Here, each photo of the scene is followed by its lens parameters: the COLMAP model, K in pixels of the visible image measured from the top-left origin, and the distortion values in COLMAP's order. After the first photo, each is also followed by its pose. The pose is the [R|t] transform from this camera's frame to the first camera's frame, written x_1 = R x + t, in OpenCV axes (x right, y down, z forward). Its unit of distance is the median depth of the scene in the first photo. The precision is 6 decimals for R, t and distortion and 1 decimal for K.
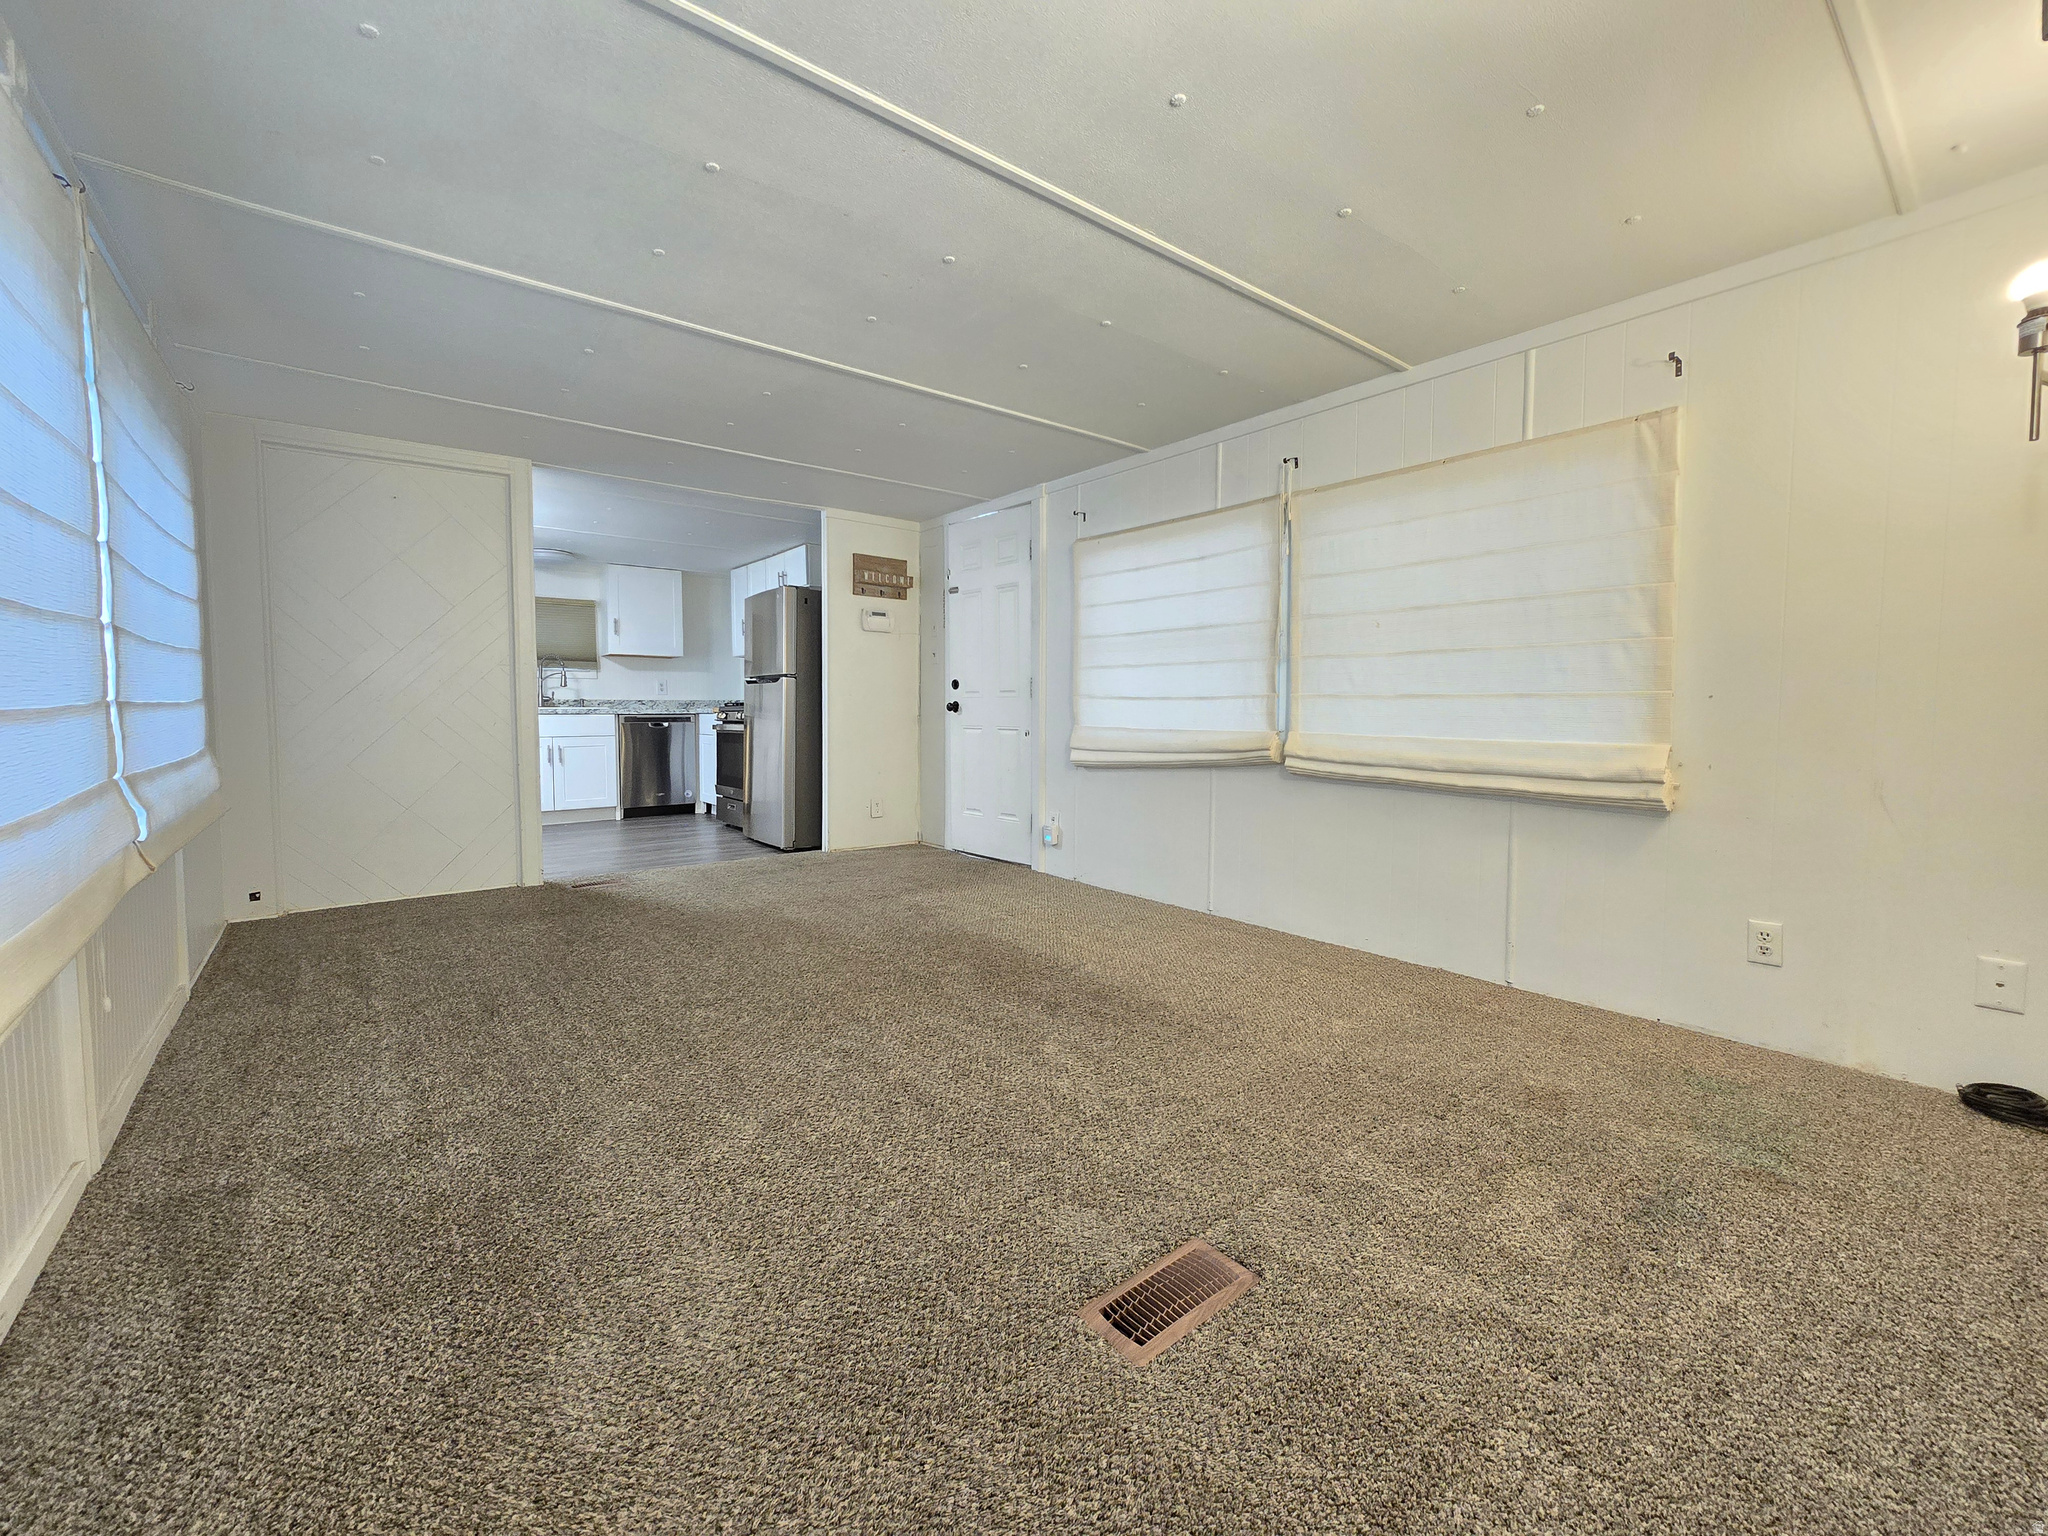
lens RADIAL K [[833.0, 0, 1023.0], [0, 833.0, 754.0], [0, 0, 1]] dist [-0.001500, -0.001912]
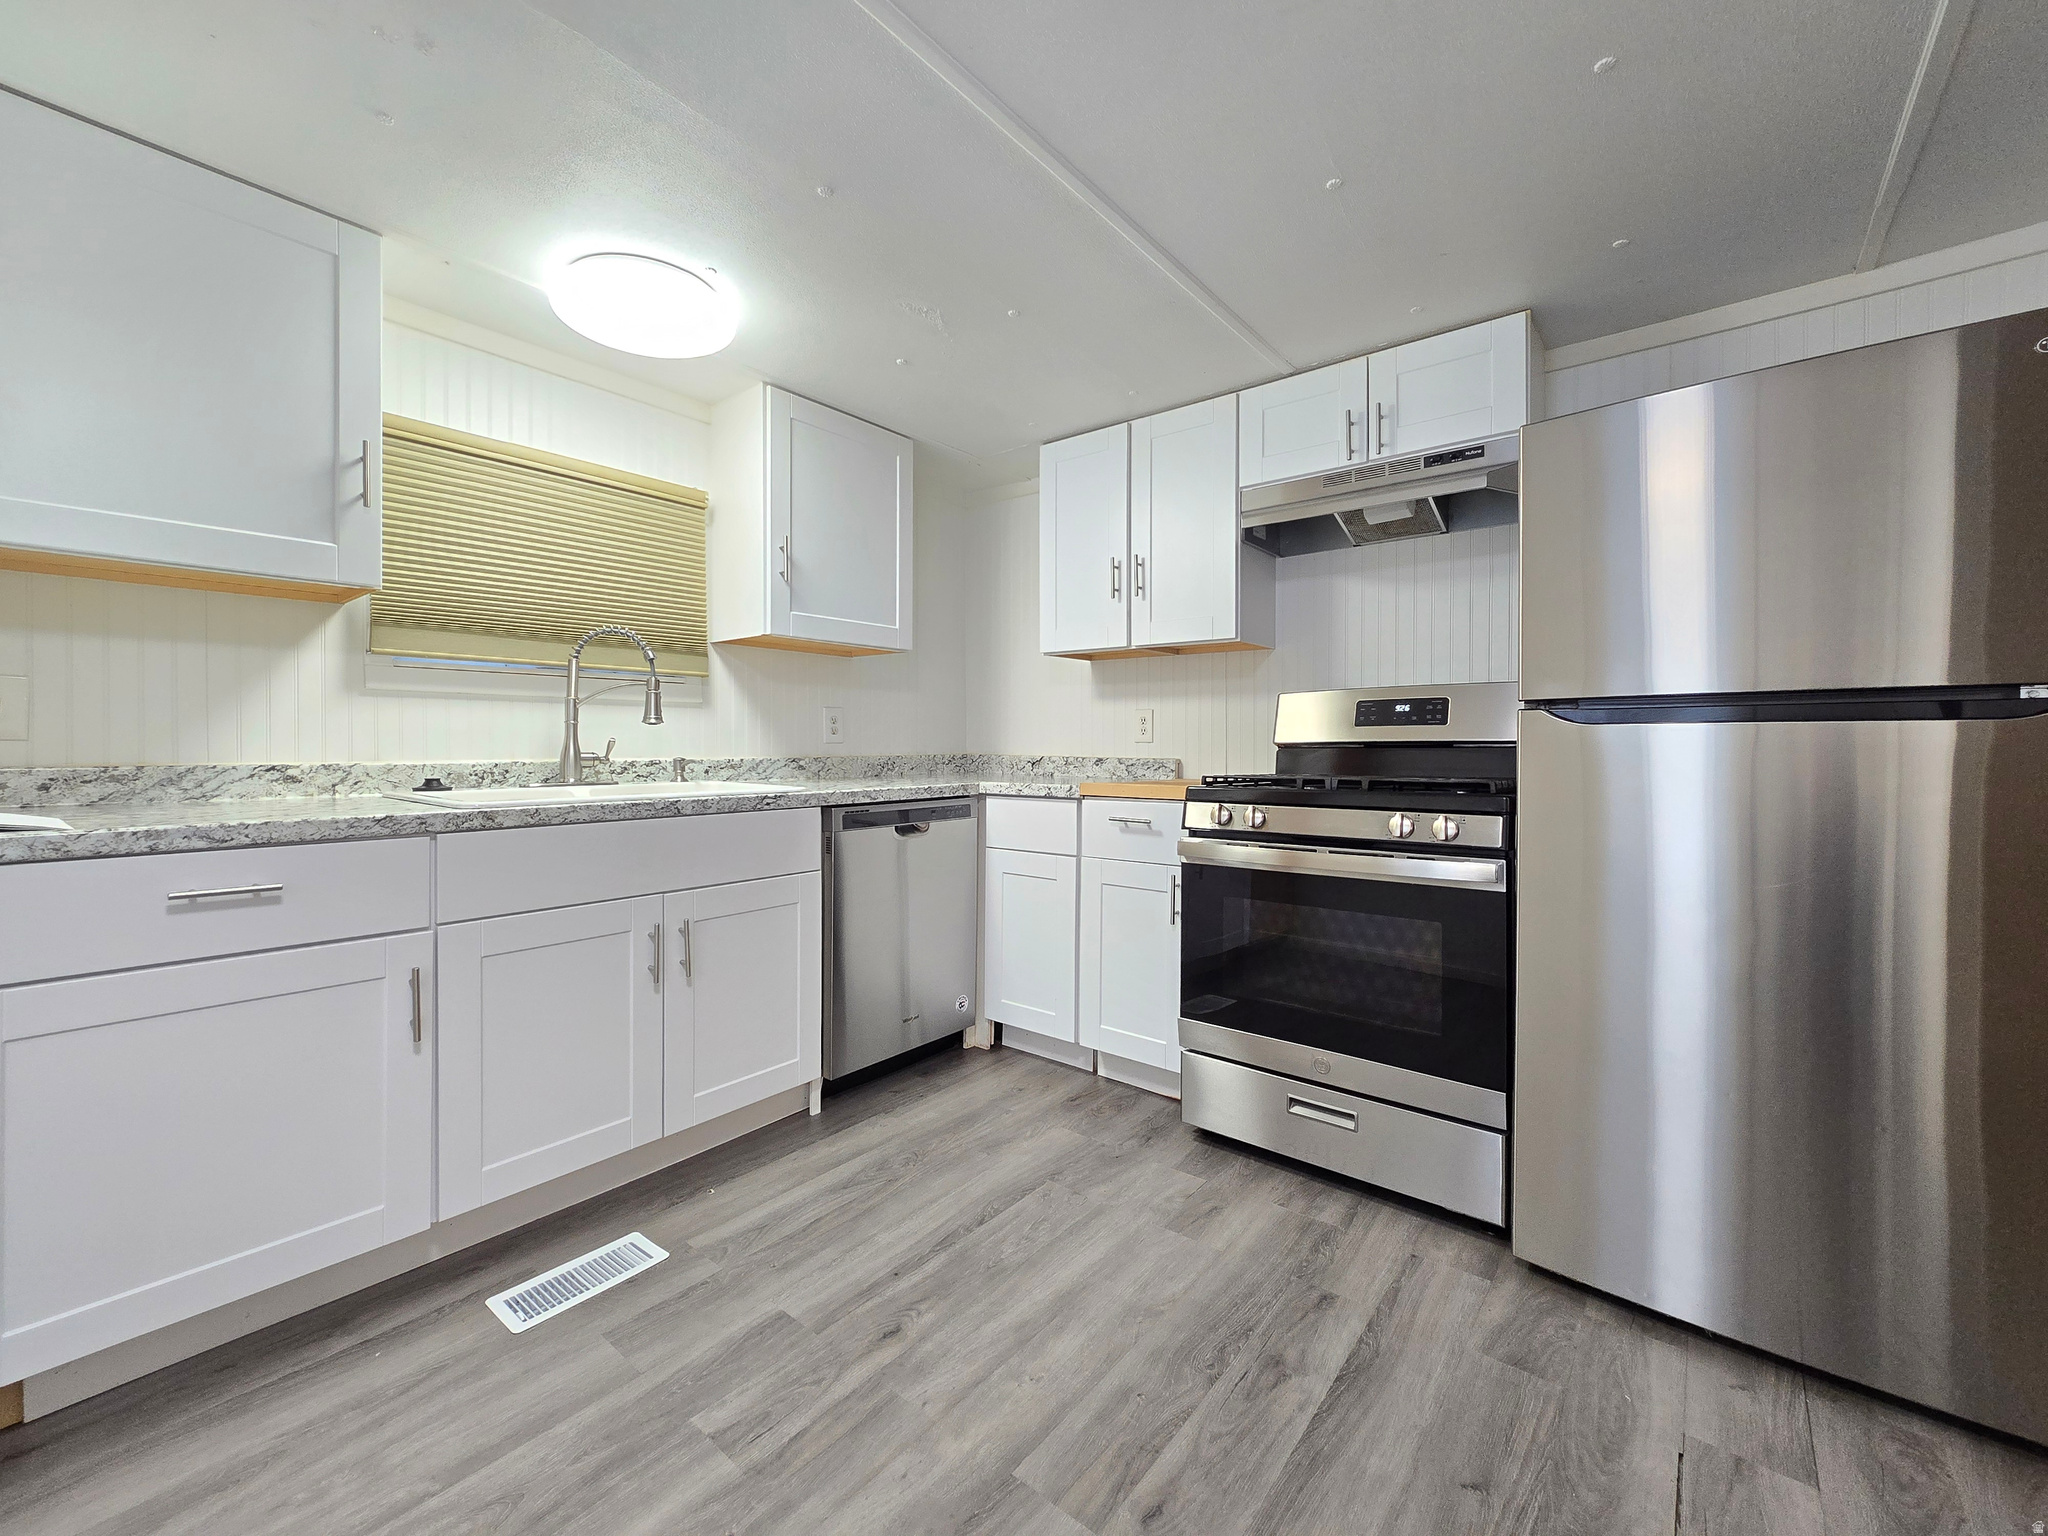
lens RADIAL K [[833.0, 0, 1015.3], [0, 833.0, 755.8], [0, 0, 1]] dist [-0.001500, -0.001912]
pose [[0.980568, 0.002247, 0.196168, -0.452152], [0.006813, 0.998941, -0.045496, -0.048458], [-0.196063, 0.045949, 0.979514, 0.616868]]
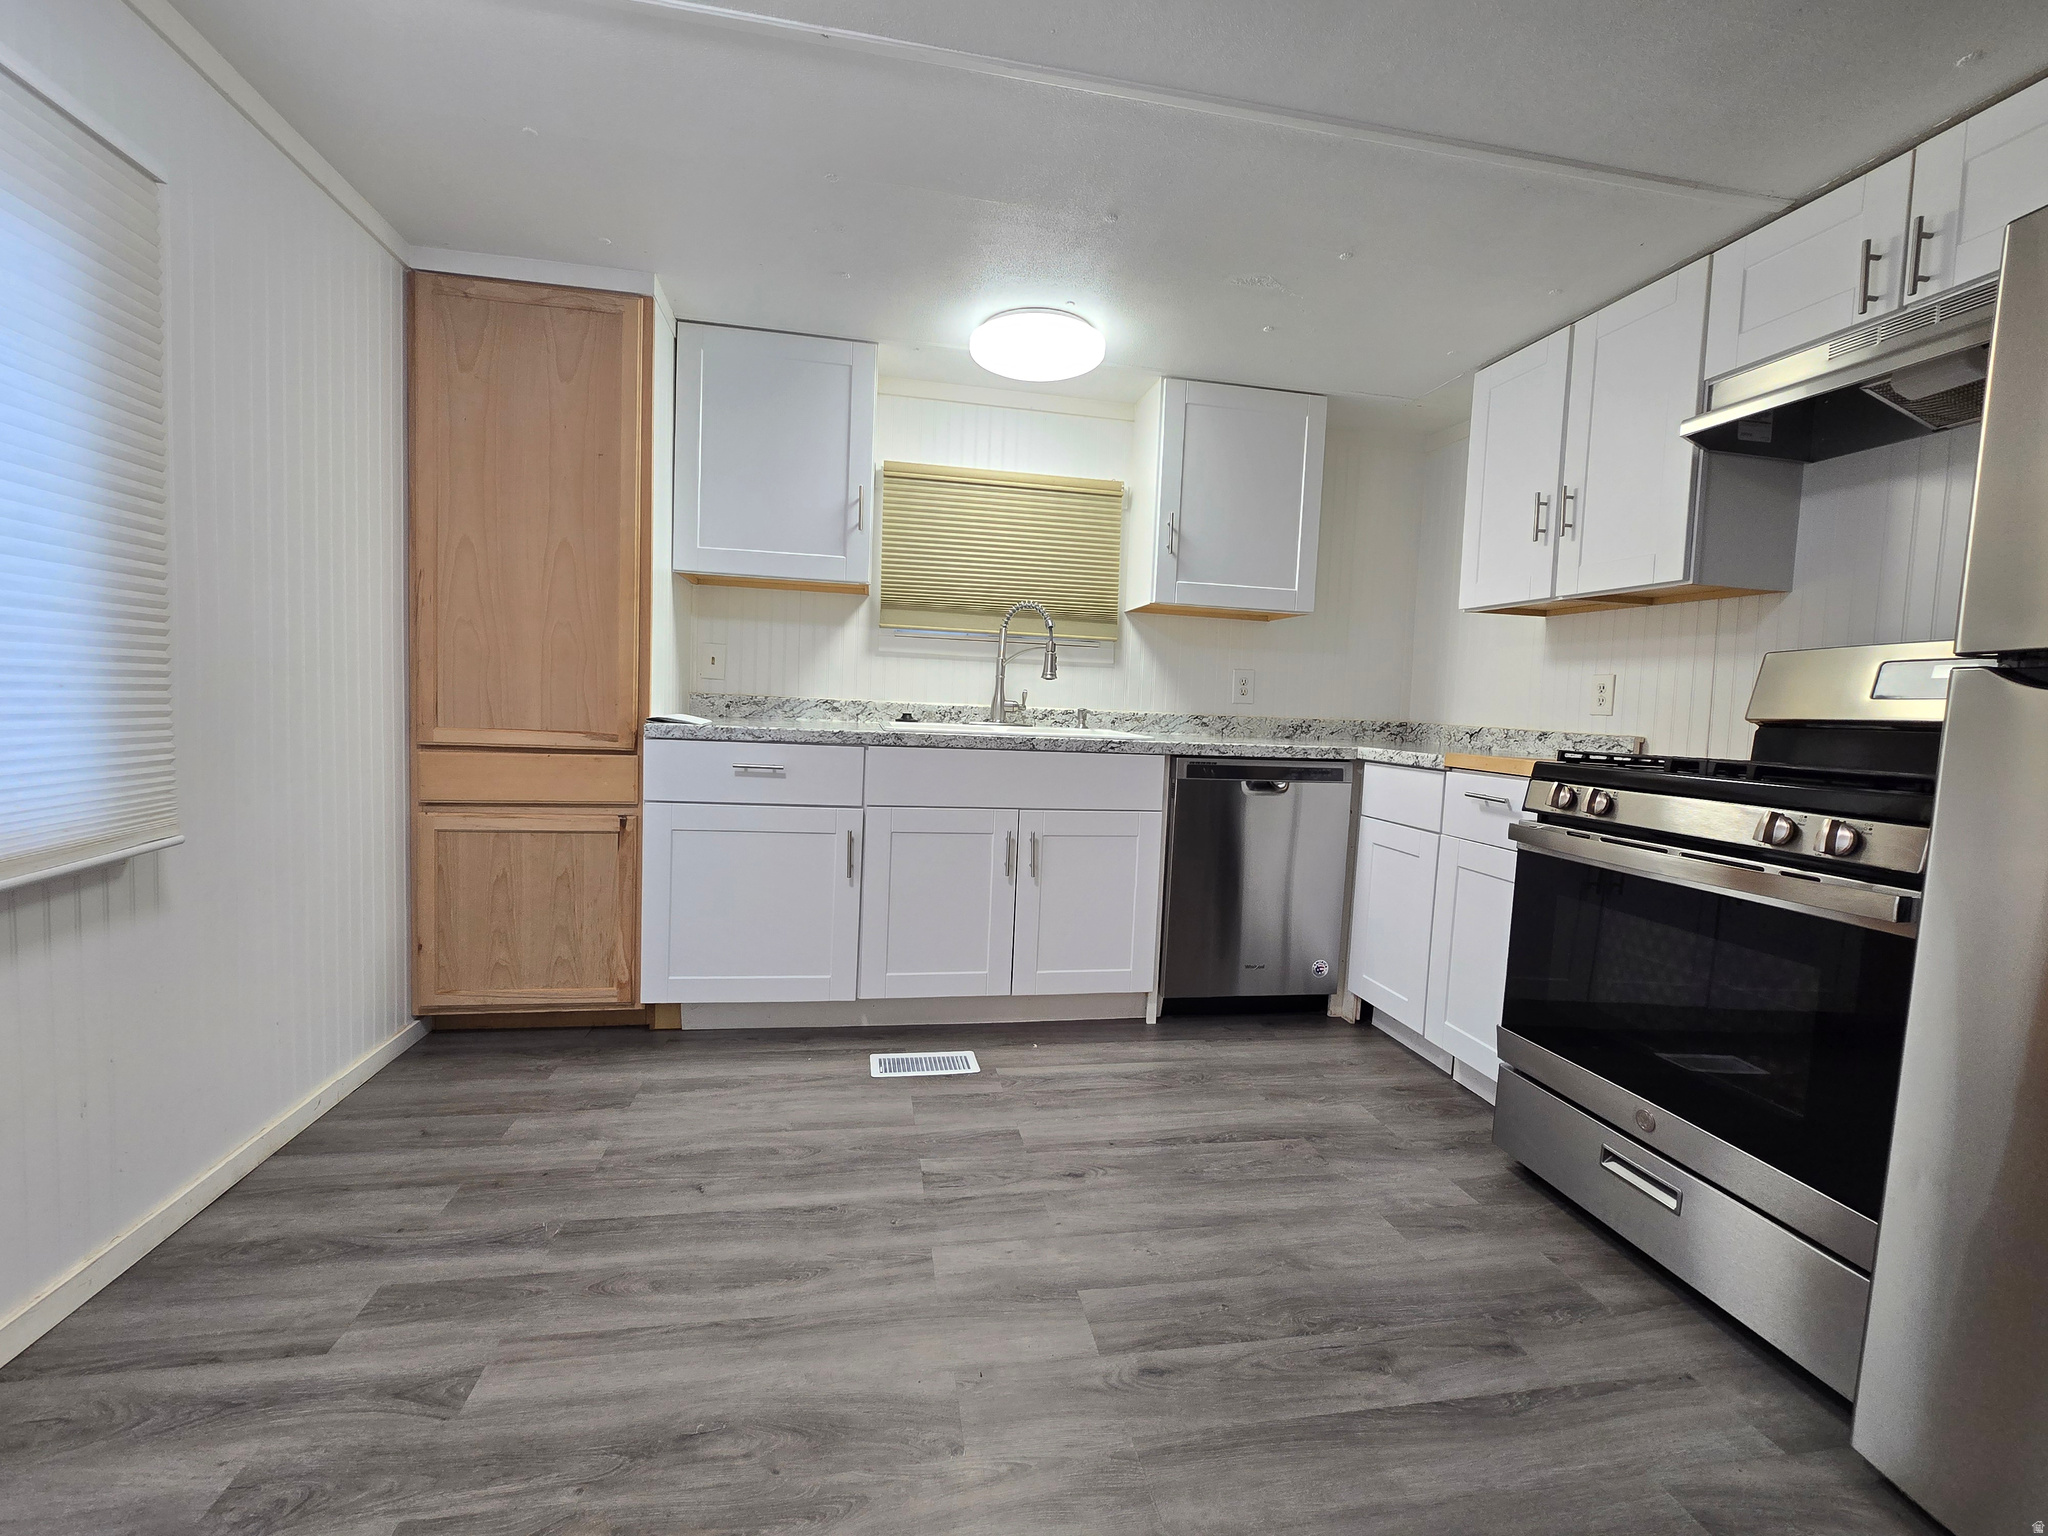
lens RADIAL K [[833.0, 0, 1015.0], [0, 833.0, 758.3], [0, 0, 1]] dist [-0.001500, -0.001912]
pose [[0.873686, 0.073716, -0.480872, -0.347748], [-0.074946, 0.997048, 0.016676, -0.043797], [0.480682, 0.021470, 0.876632, 0.599698]]
